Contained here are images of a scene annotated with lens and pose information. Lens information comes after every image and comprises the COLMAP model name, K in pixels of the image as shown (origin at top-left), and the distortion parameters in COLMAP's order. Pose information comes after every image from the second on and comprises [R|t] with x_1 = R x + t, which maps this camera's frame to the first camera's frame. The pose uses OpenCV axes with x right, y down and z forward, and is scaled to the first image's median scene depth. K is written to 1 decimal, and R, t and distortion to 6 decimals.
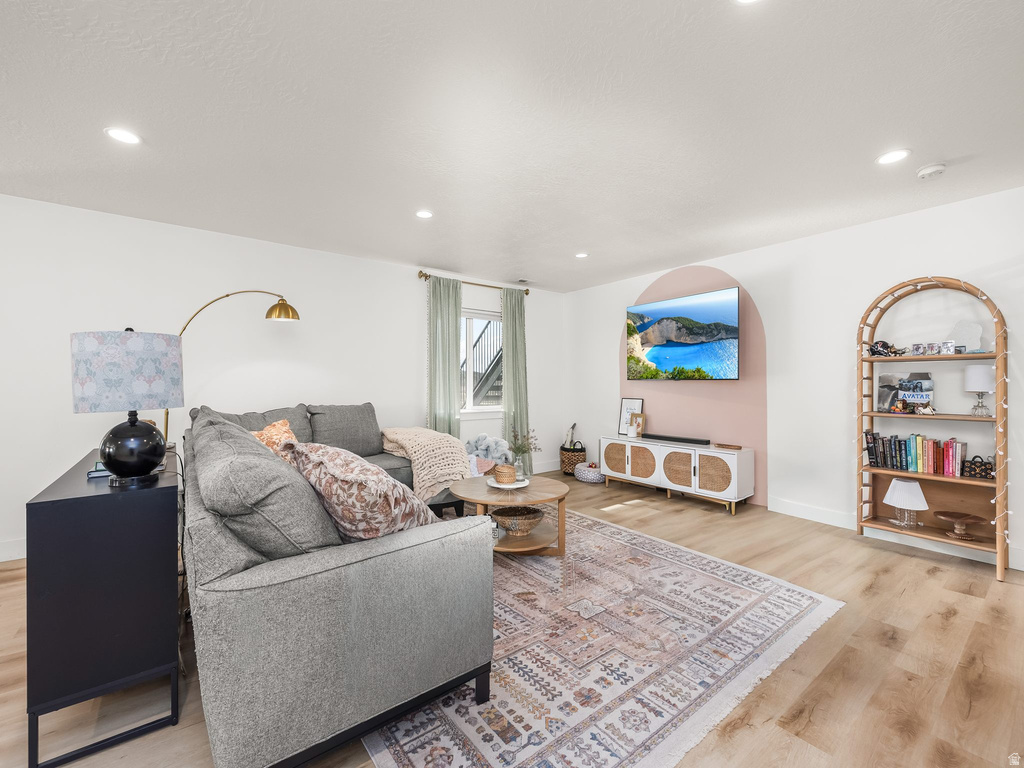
lens RADIAL K [[430.4, 0, 505.7], [0, 430.4, 382.9], [0, 0, 1]] dist [0.000921, -0.000587]
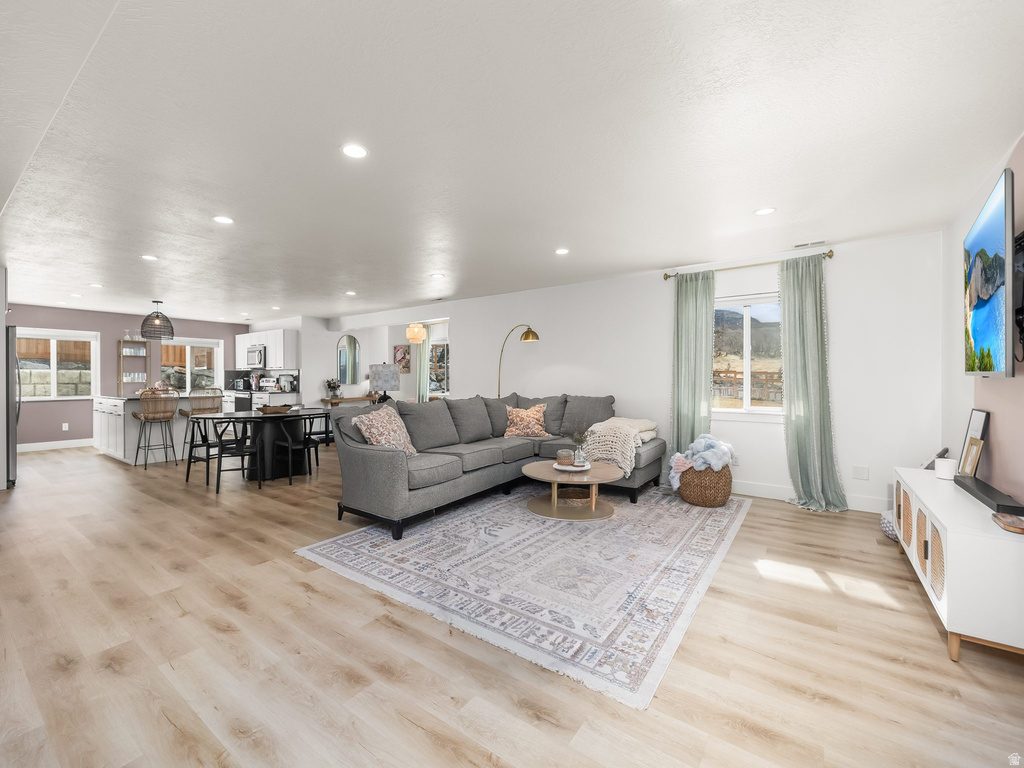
lens RADIAL K [[430.4, 0, 503.0], [0, 430.4, 379.5], [0, 0, 1]] dist [0.000921, -0.000587]
pose [[0.288012, 0.004618, -0.957616, 1.946994], [0.005686, 0.999963, 0.006532, -0.024002], [0.957610, -0.007326, 0.287975, 0.866389]]
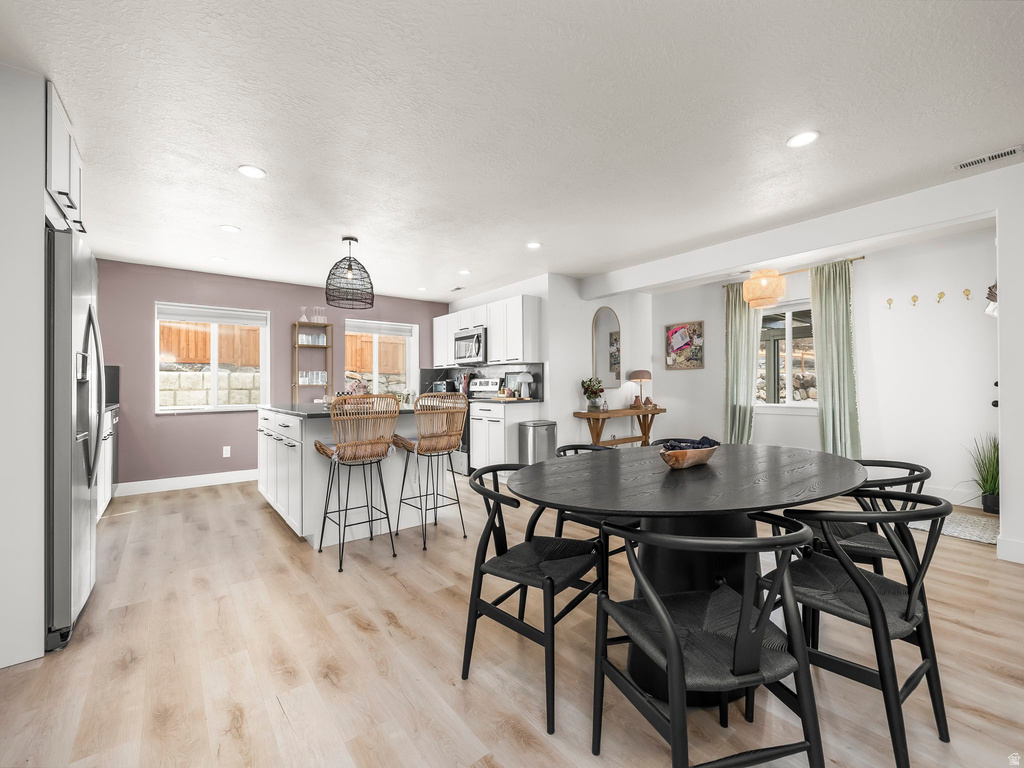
lens RADIAL K [[430.4, 0, 504.7], [0, 430.4, 382.3], [0, 0, 1]] dist [0.000921, -0.000587]
pose [[0.018184, -0.008654, -0.999797, 0.772476], [0.012773, 0.999883, -0.008422, 0.005012], [0.999753, -0.012617, 0.018292, 0.322053]]
